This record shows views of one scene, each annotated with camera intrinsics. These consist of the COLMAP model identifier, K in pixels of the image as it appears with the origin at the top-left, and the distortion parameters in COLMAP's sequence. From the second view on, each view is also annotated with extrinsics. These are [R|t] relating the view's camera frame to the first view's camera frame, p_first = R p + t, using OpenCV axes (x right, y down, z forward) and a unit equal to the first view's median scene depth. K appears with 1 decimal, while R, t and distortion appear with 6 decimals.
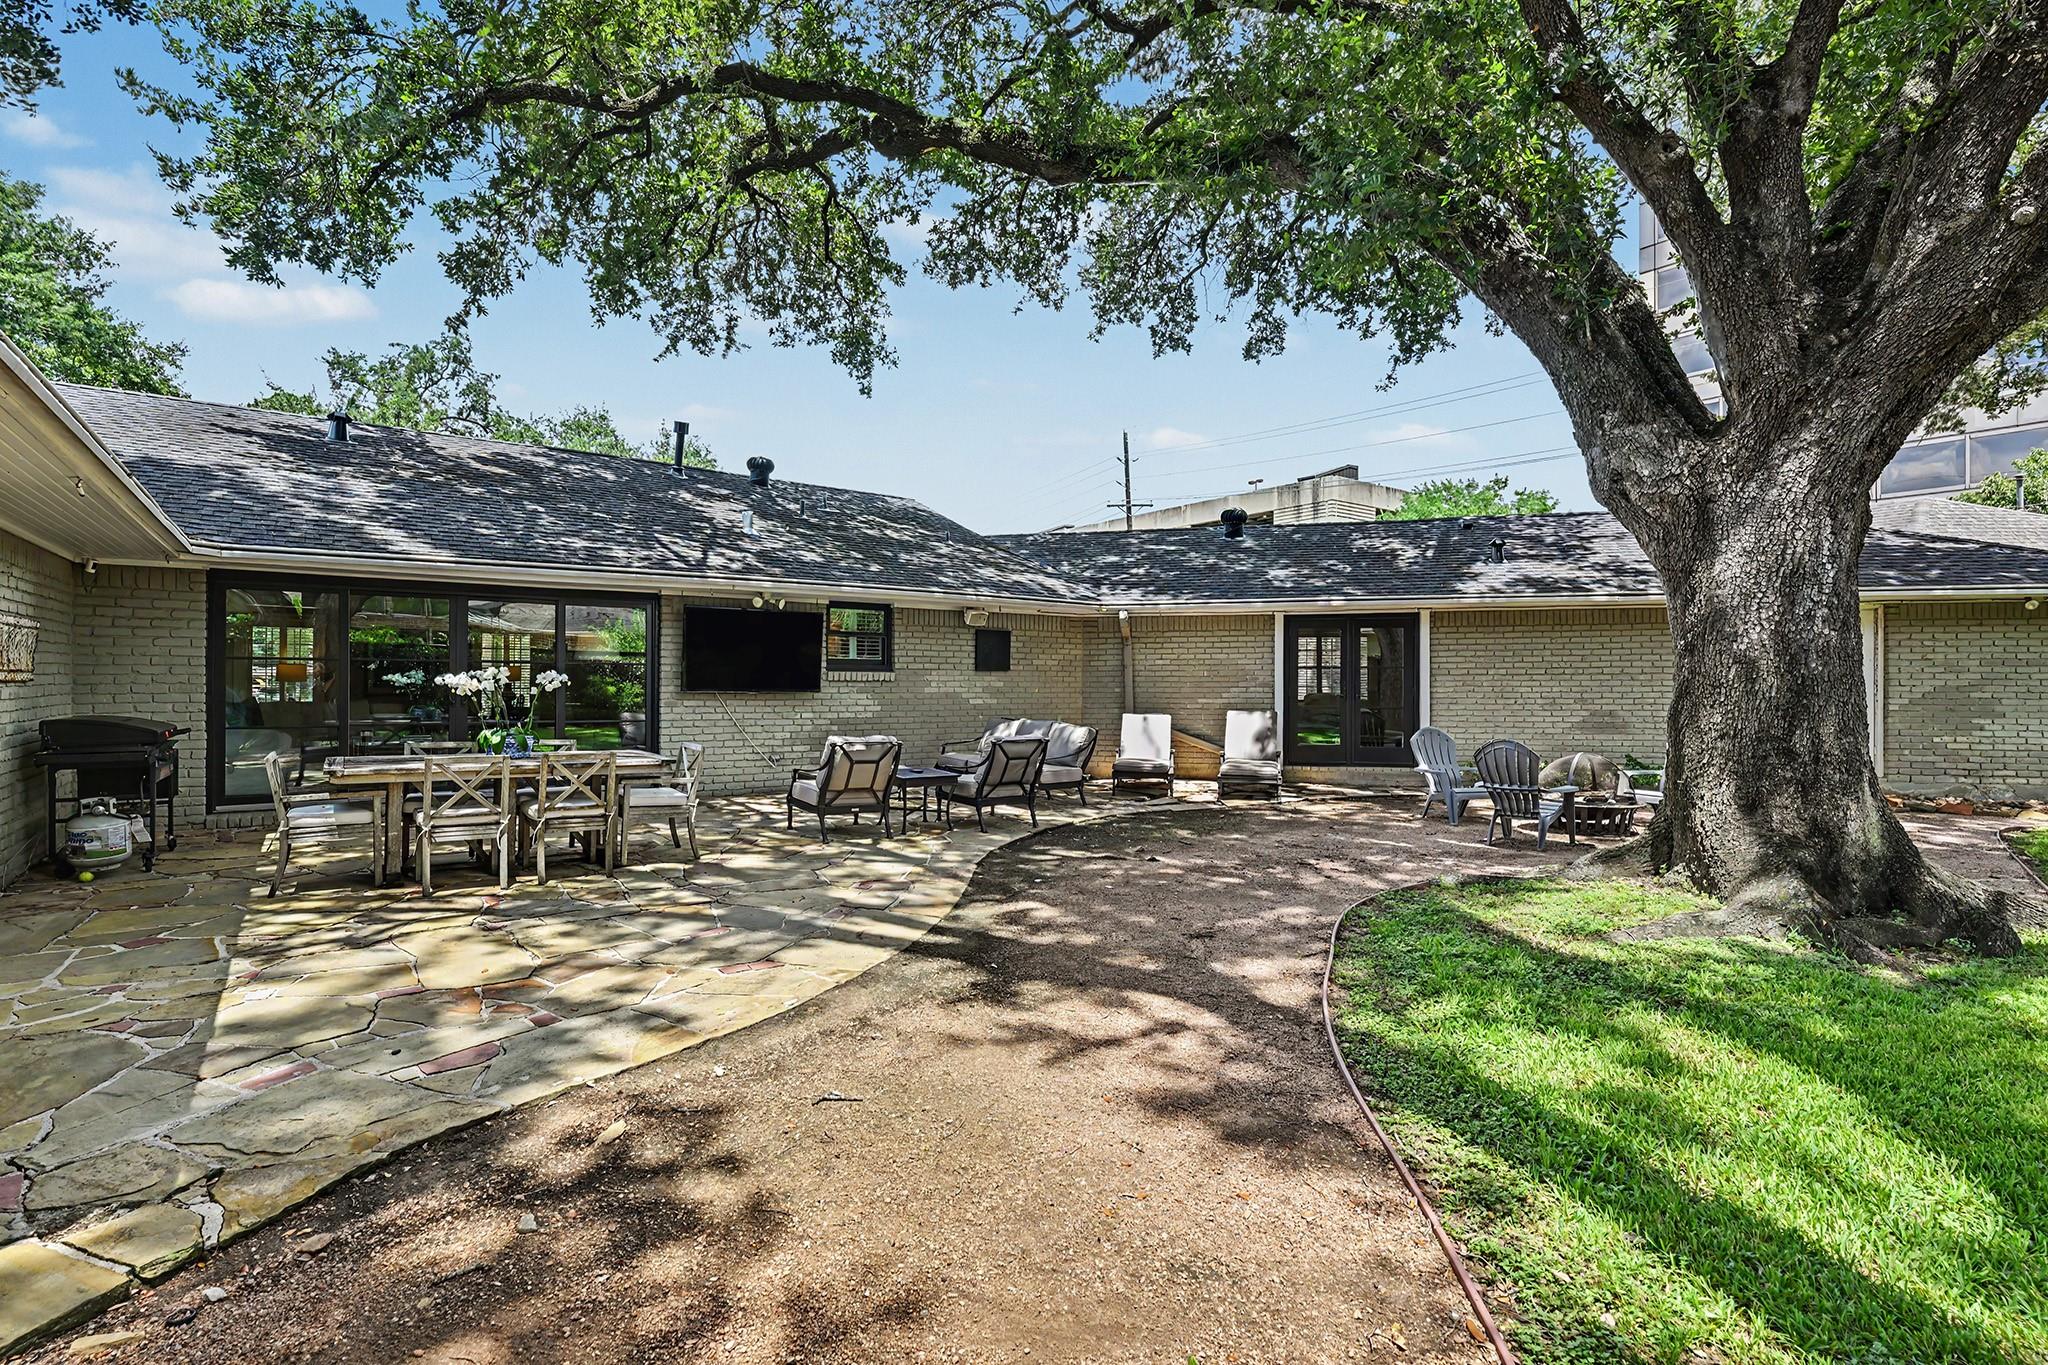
lens RADIAL K [[956.3, 0, 1023.9], [0, 956.3, 677.6], [0, 0, 1]] dist [0.014731, 0.000110]
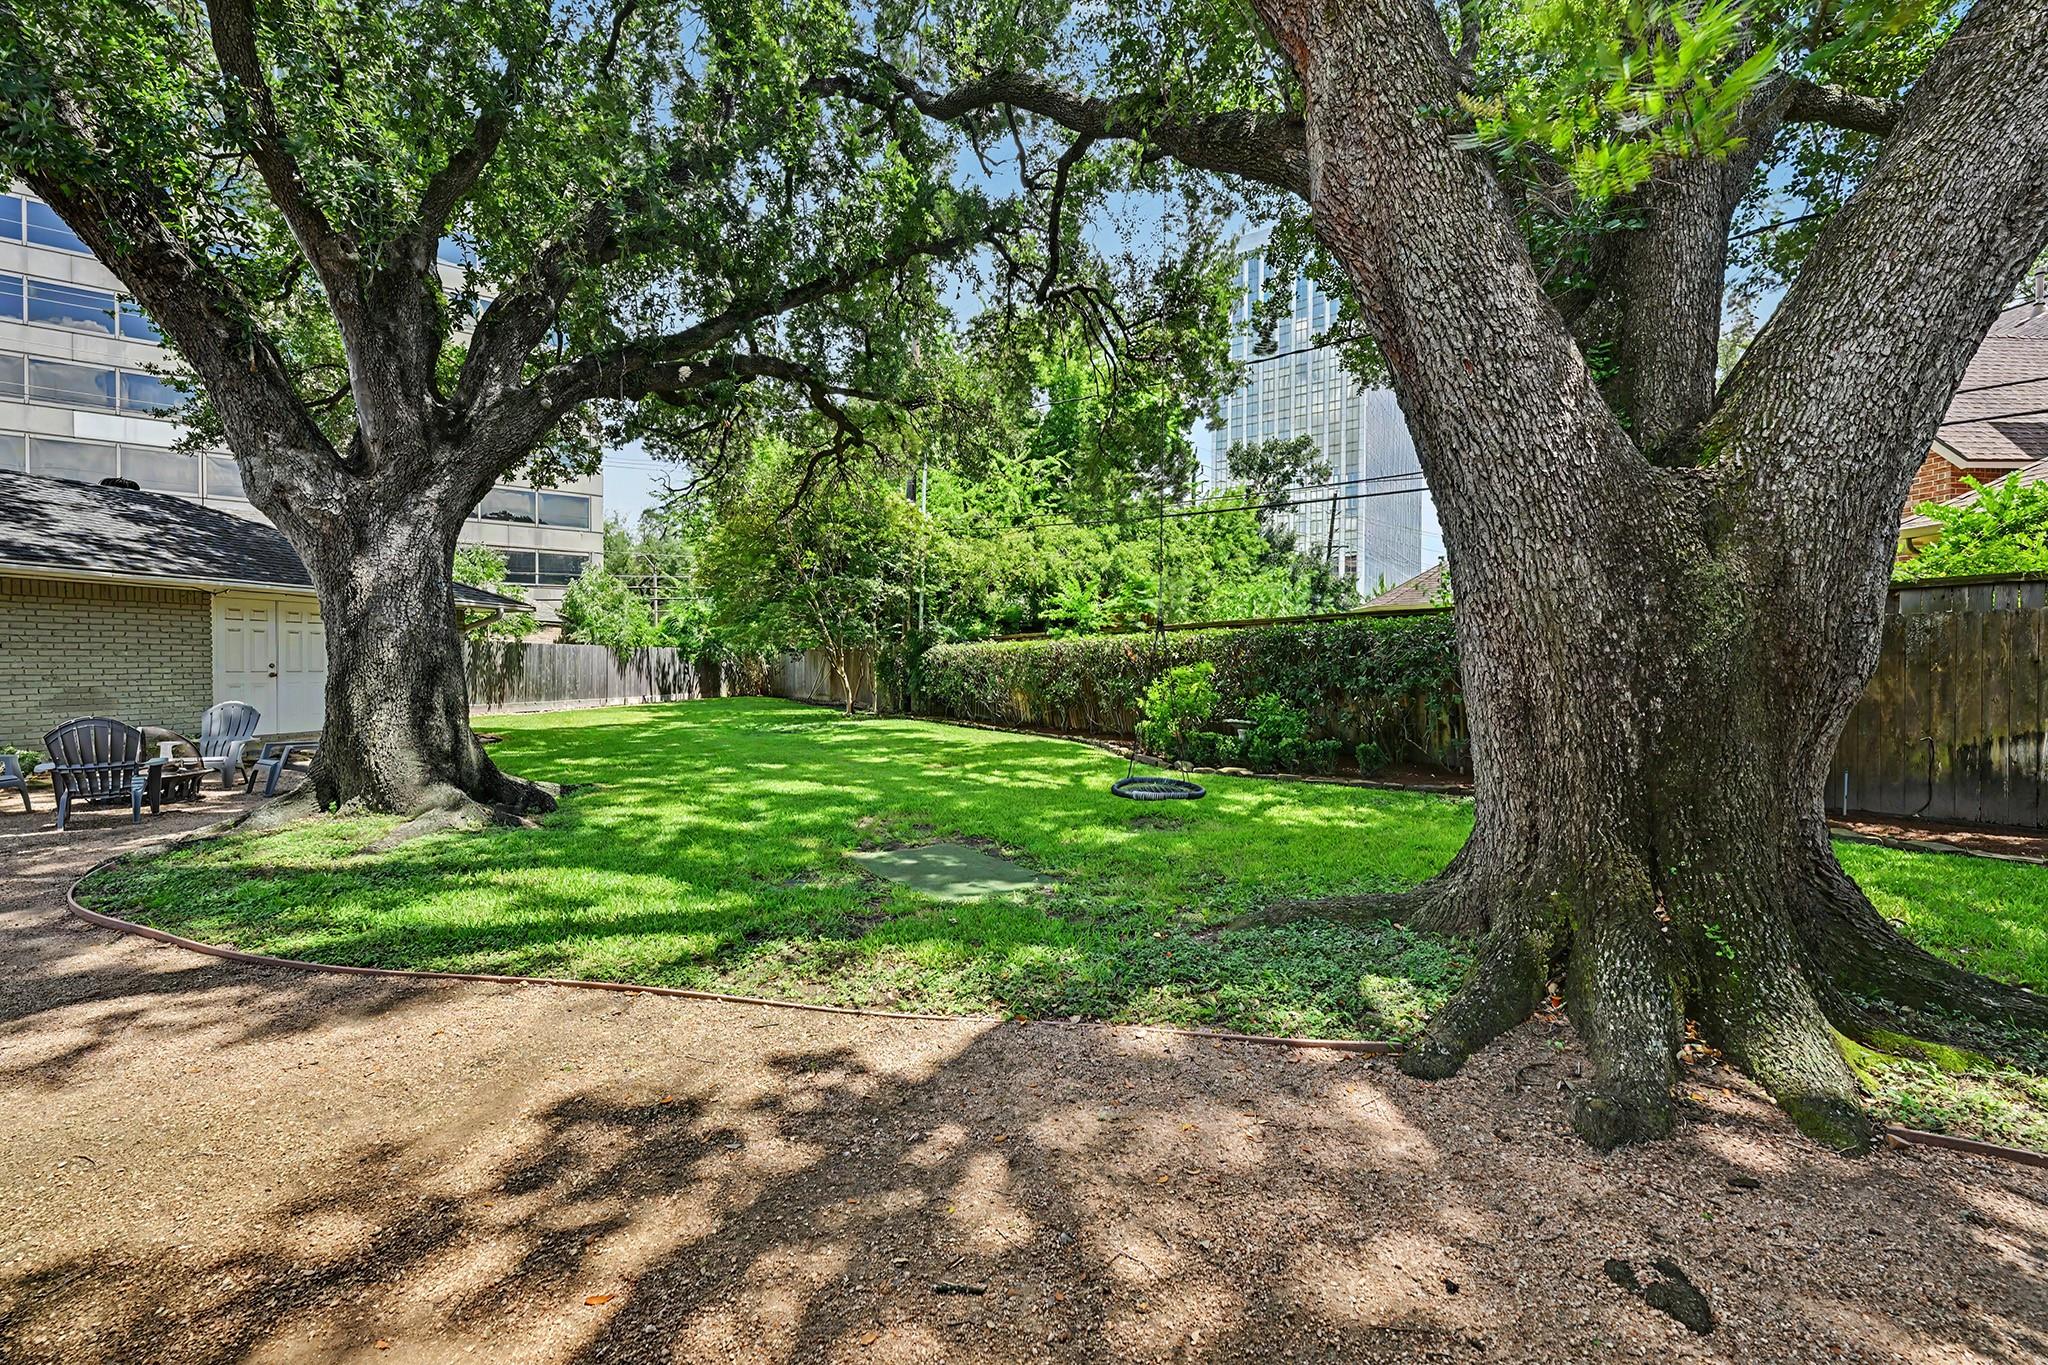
lens RADIAL K [[829.9, 0, 1030.7], [0, 829.9, 670.3], [0, 0, 1]] dist [0.010039, 0.000133]
pose [[0.027163, -0.011327, 0.999567, -0.597574], [-0.010843, 0.999874, 0.011625, -0.006401], [-0.999572, -0.011154, 0.027037, 0.053757]]
